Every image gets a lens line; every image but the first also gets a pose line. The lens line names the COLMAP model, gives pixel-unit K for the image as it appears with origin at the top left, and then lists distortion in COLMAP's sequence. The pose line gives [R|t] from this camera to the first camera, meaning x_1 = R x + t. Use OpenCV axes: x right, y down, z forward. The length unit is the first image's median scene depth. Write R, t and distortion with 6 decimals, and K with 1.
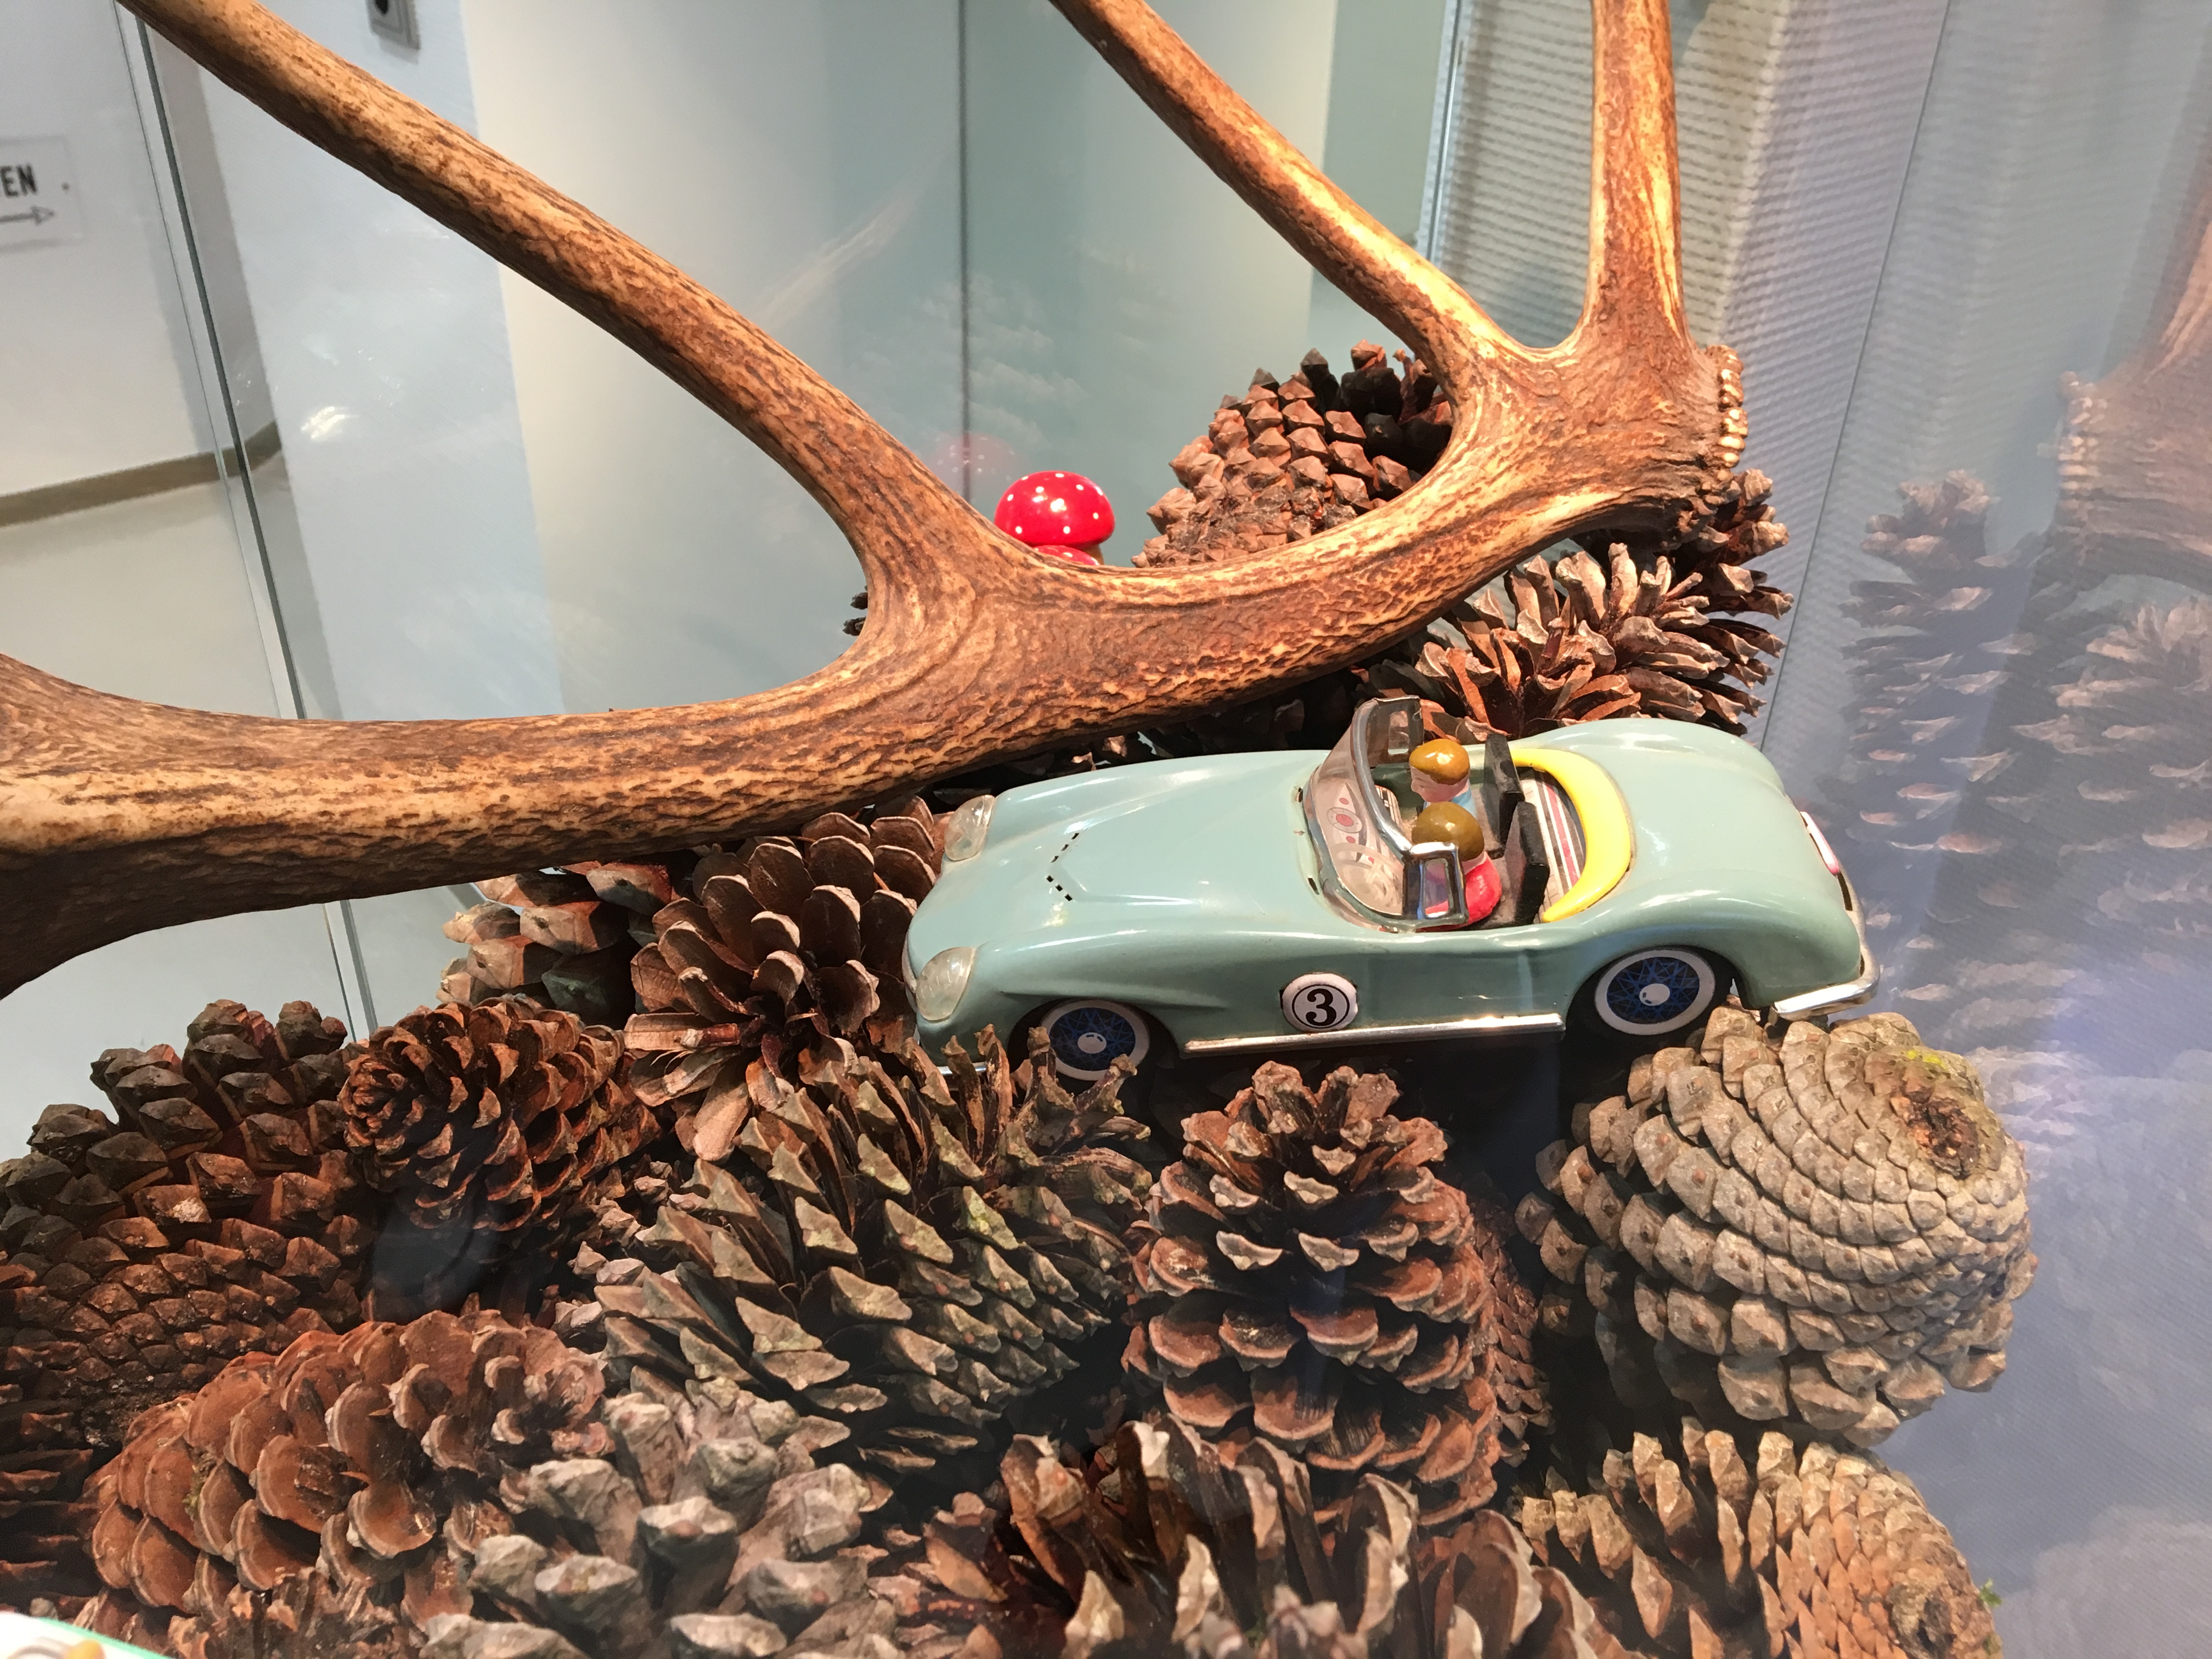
lens RADIAL K [[1935.1, 0, 1048.3], [0, 1935.1, 831.9], [0, 0, 1]] dist [0.066592, -0.123388]
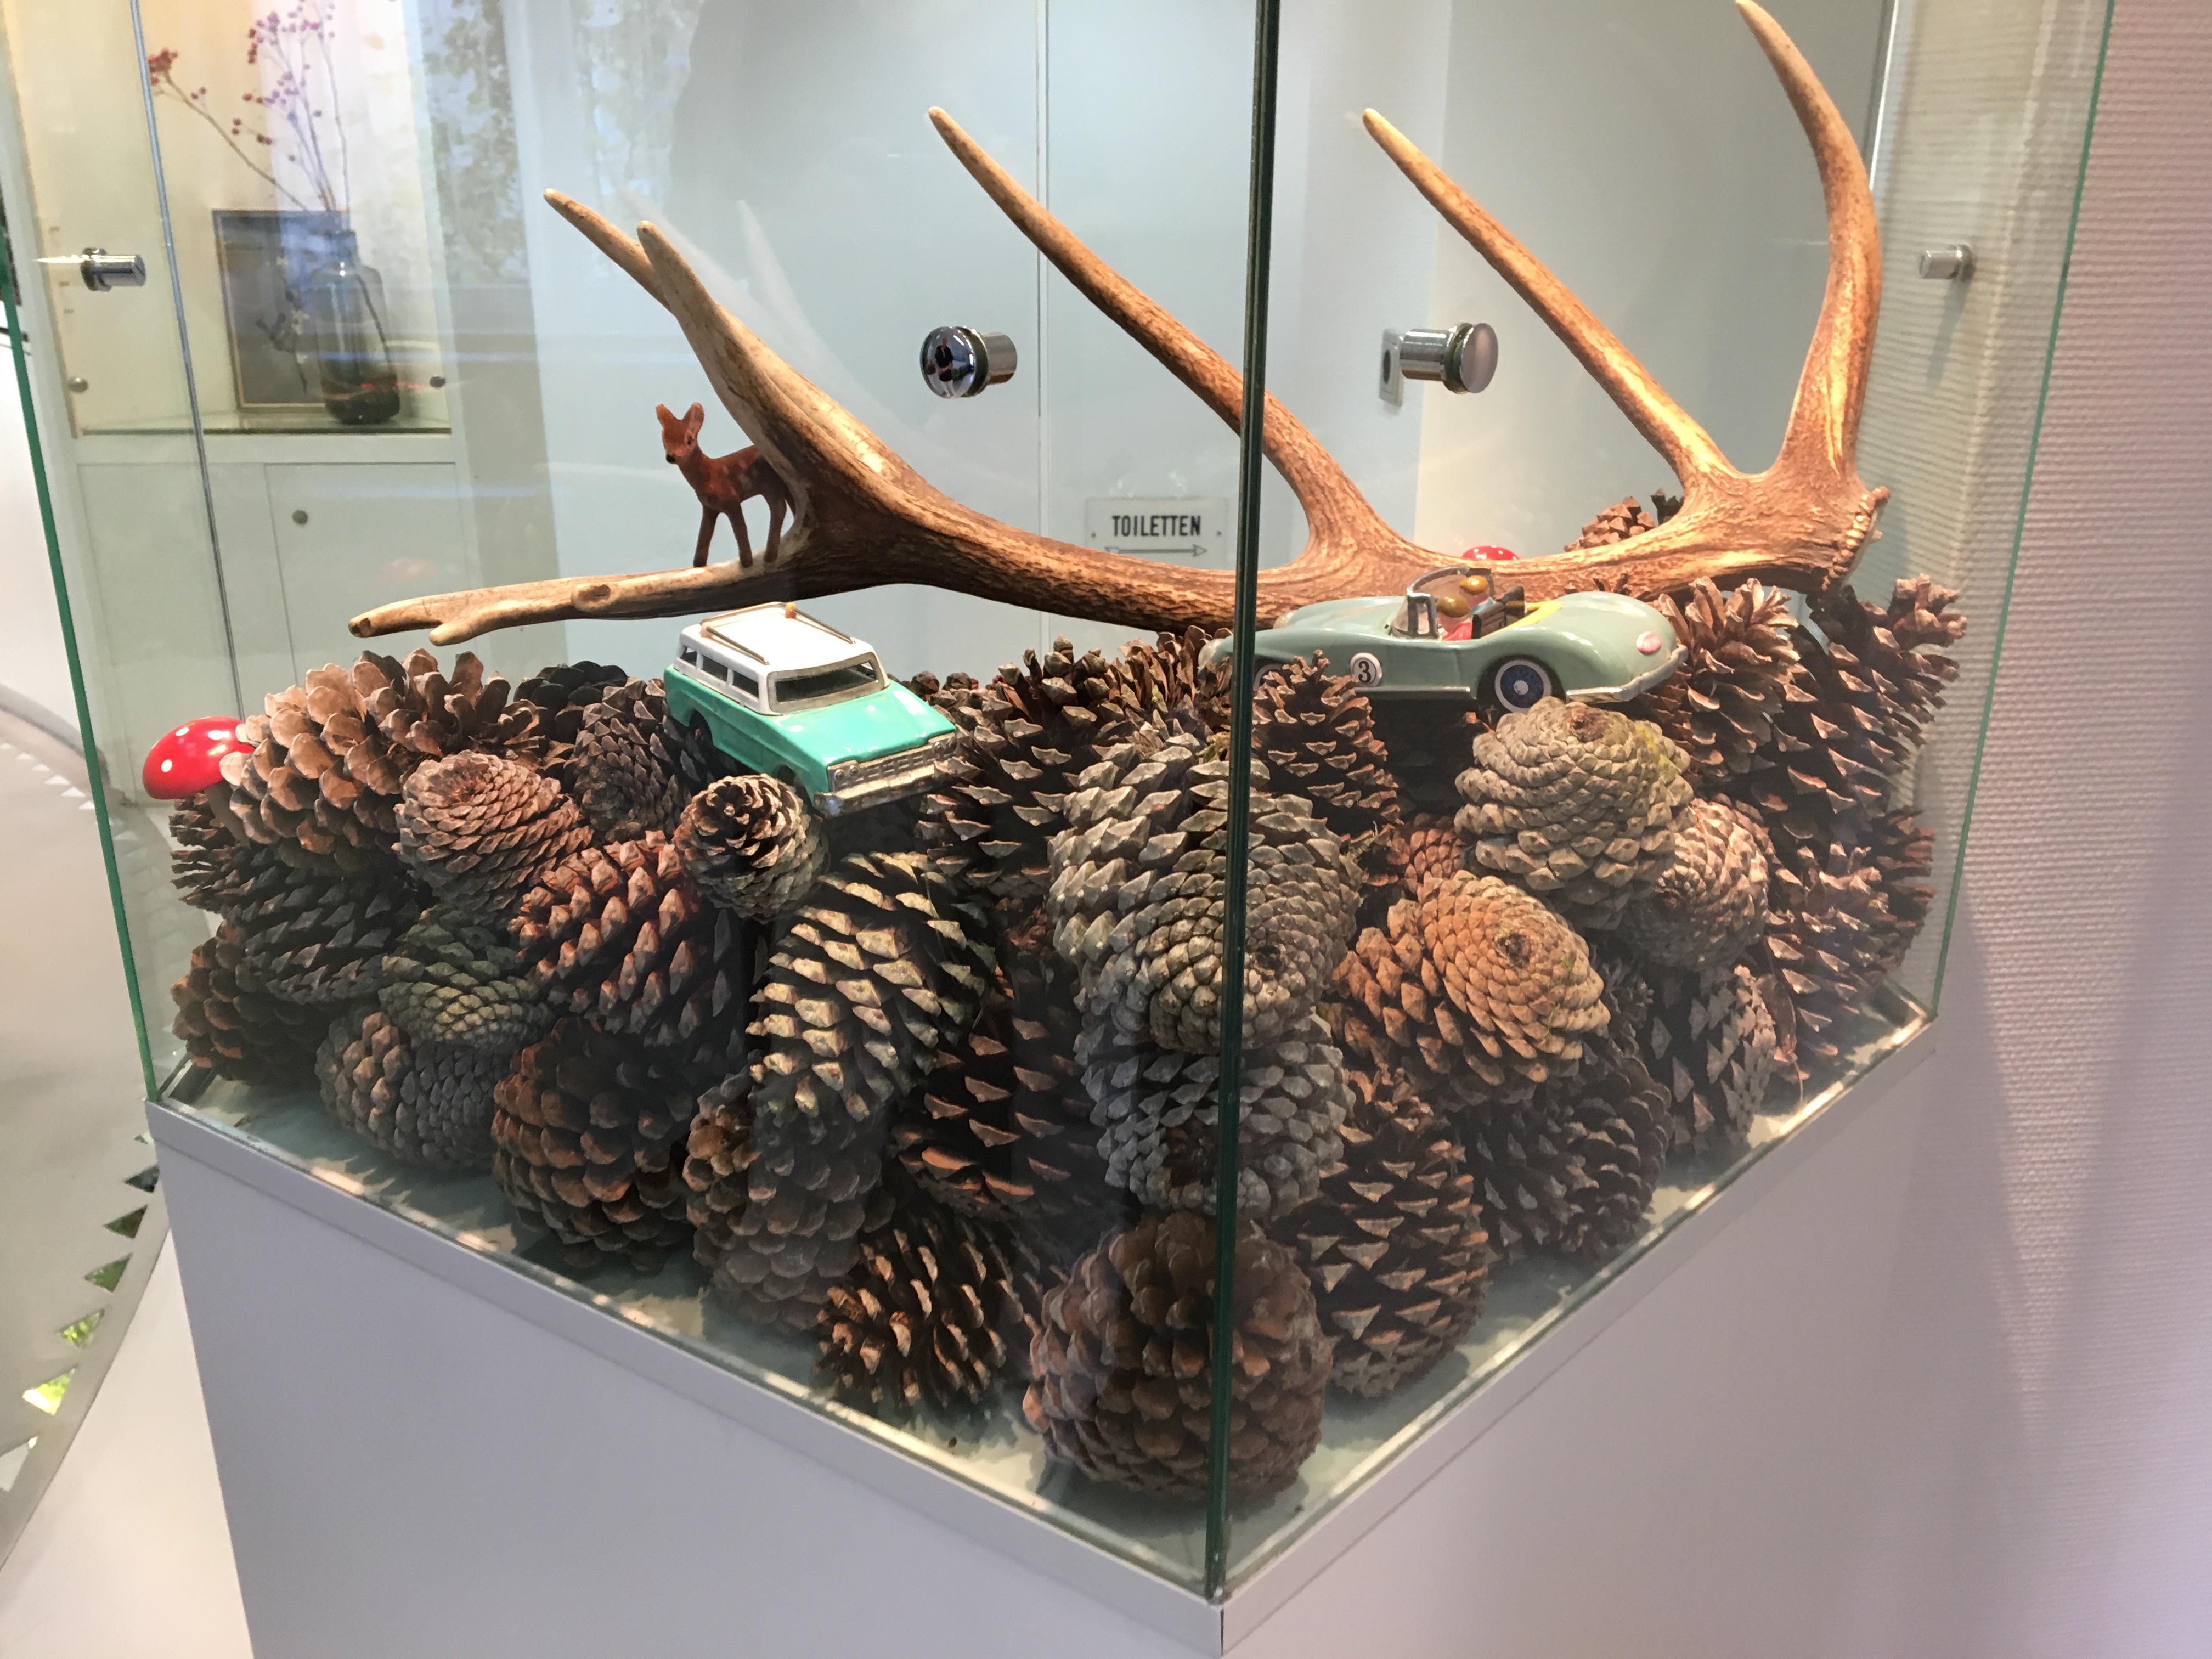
lens RADIAL K [[1862.8, 0, 1143.9], [0, 1862.8, 829.7], [0, 0, 1]] dist [0.002587, 0.001715]
pose [[0.859223, 0.153121, -0.488150, 0.638485], [-0.255919, 0.954840, -0.150949, 0.416215], [0.442992, 0.254626, 0.859607, -0.518472]]
